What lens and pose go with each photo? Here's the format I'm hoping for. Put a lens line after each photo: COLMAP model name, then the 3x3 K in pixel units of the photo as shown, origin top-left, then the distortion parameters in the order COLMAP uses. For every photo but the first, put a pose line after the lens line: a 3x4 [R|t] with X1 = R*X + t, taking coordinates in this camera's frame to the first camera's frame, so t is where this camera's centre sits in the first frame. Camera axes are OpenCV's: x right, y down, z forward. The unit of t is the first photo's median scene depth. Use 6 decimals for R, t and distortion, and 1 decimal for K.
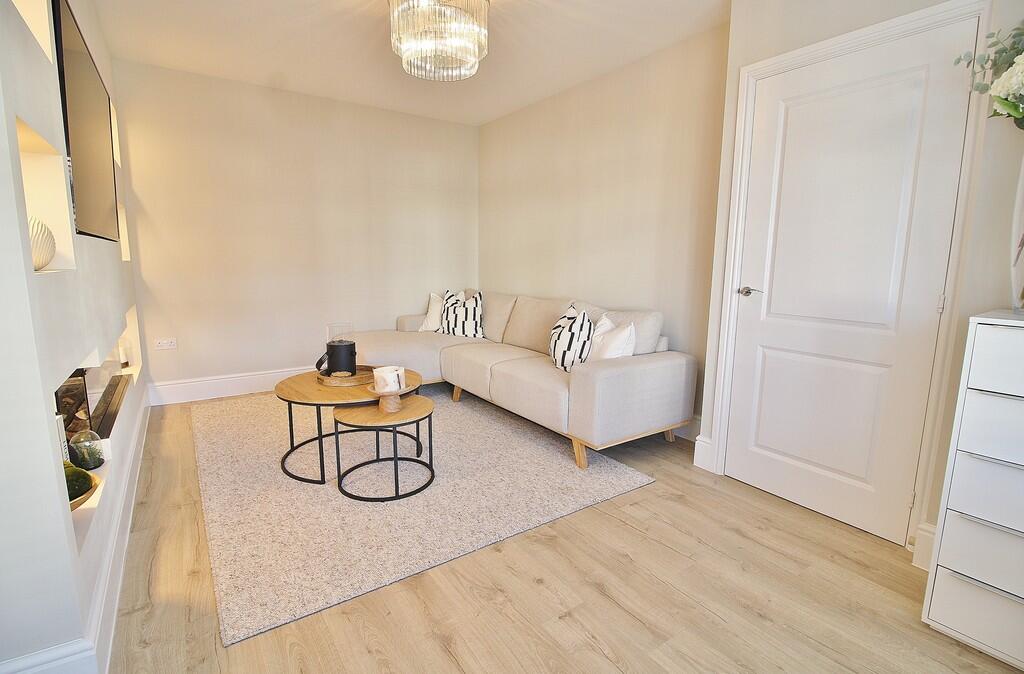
lens RADIAL K [[479.1, 0, 510.4], [0, 479.1, 334.6], [0, 0, 1]] dist [-0.011884, -0.004708]
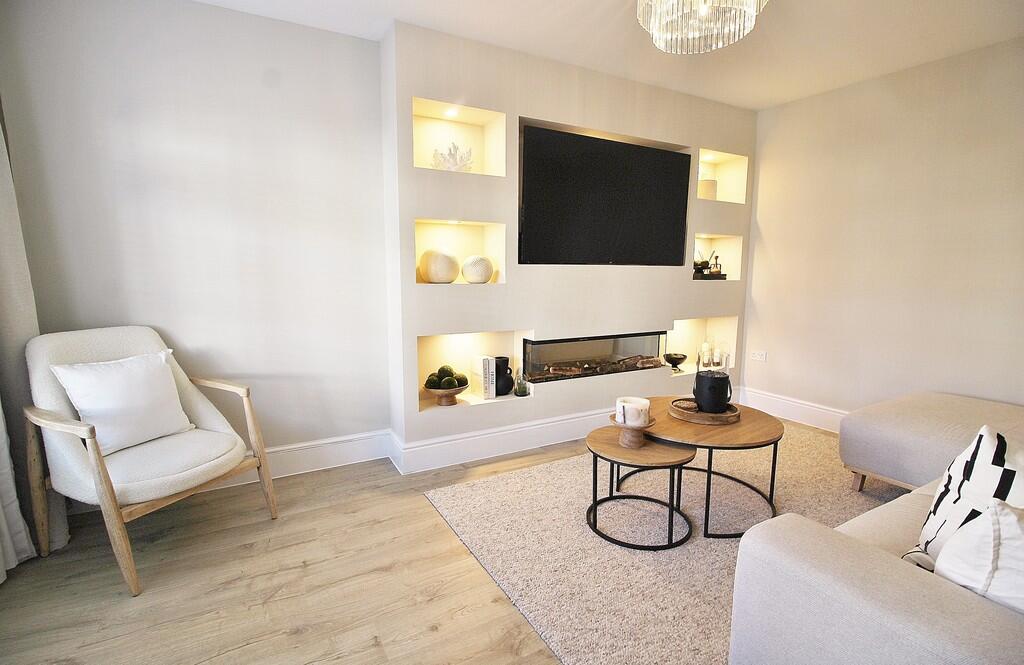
lens RADIAL K [[485.6, 0, 510.7], [0, 485.6, 332.3], [0, 0, 1]] dist [-0.005610, -0.001609]
pose [[-0.090529, 0.115502, -0.989173, 0.808150], [-0.168942, 0.977075, 0.129551, -0.156988], [0.981460, 0.178841, -0.068941, 1.003585]]
